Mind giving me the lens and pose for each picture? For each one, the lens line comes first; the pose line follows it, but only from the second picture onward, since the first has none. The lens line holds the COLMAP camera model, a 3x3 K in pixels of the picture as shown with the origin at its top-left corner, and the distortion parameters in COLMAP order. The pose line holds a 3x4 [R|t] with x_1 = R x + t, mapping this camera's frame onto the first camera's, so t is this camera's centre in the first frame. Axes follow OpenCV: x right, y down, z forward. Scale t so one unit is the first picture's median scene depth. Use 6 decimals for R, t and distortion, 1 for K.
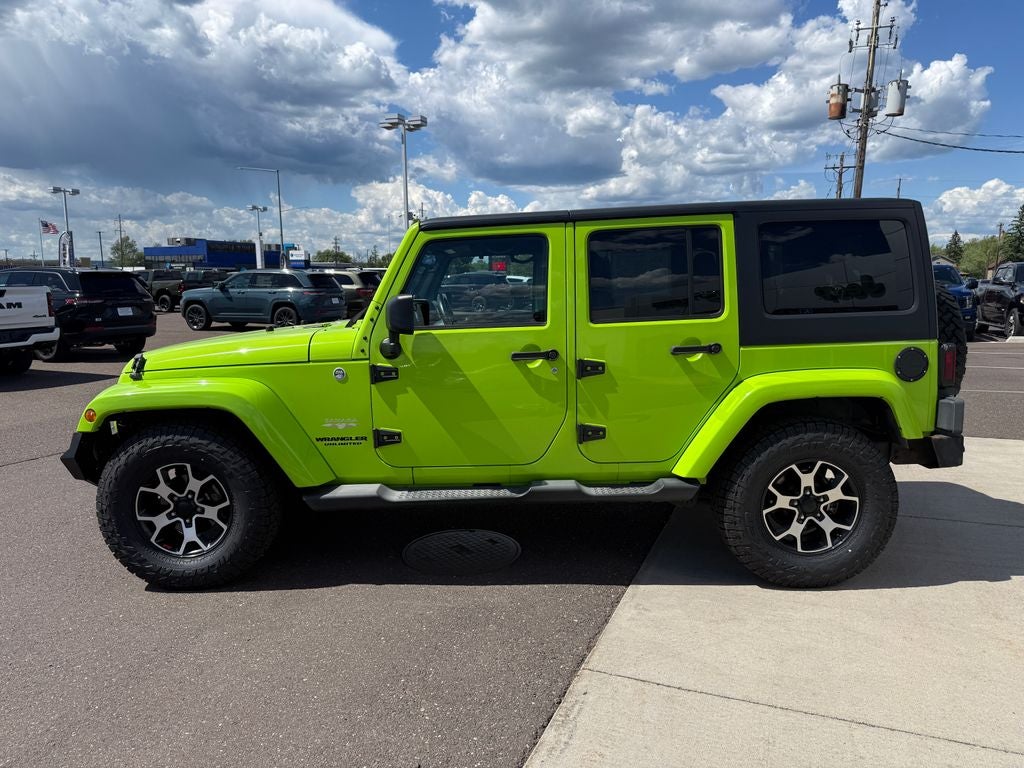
lens RADIAL K [[738.6, 0, 519.8], [0, 738.6, 360.5], [0, 0, 1]] dist [0.041218, -0.029434]
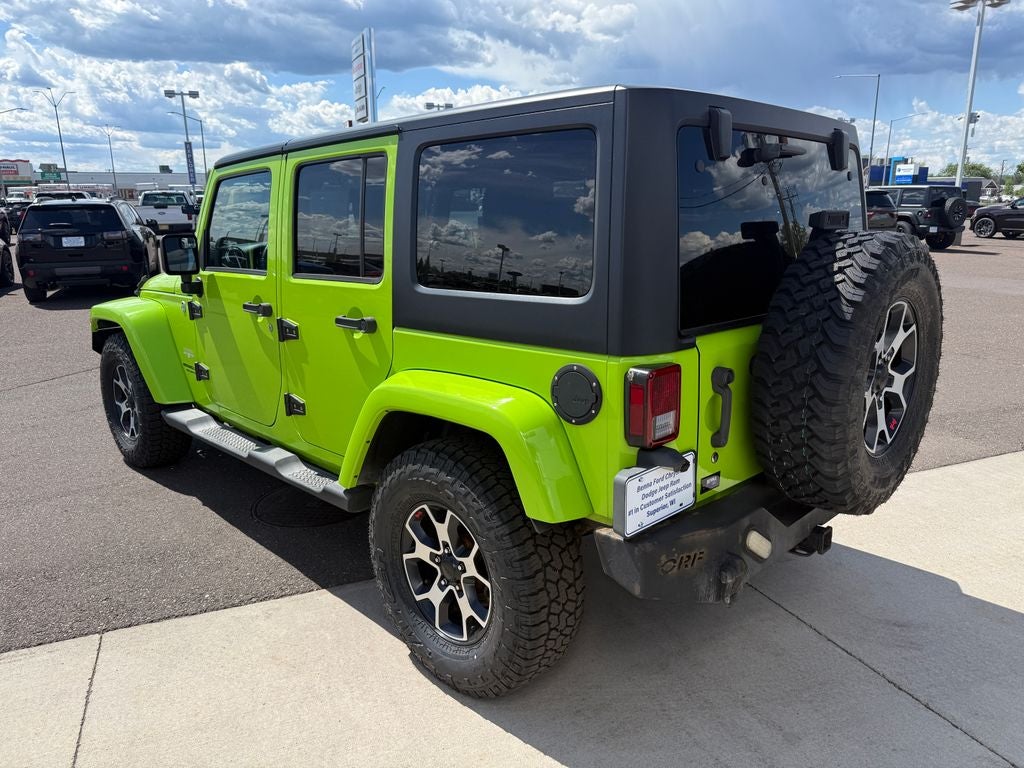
lens RADIAL K [[738.6, 0, 519.4], [0, 738.6, 380.9], [0, 0, 1]] dist [0.041218, -0.029434]
pose [[0.712935, 0.170437, -0.680202, 0.873007], [-0.078762, 0.983337, 0.163841, -0.093454], [0.696793, -0.063235, 0.714480, 0.569662]]
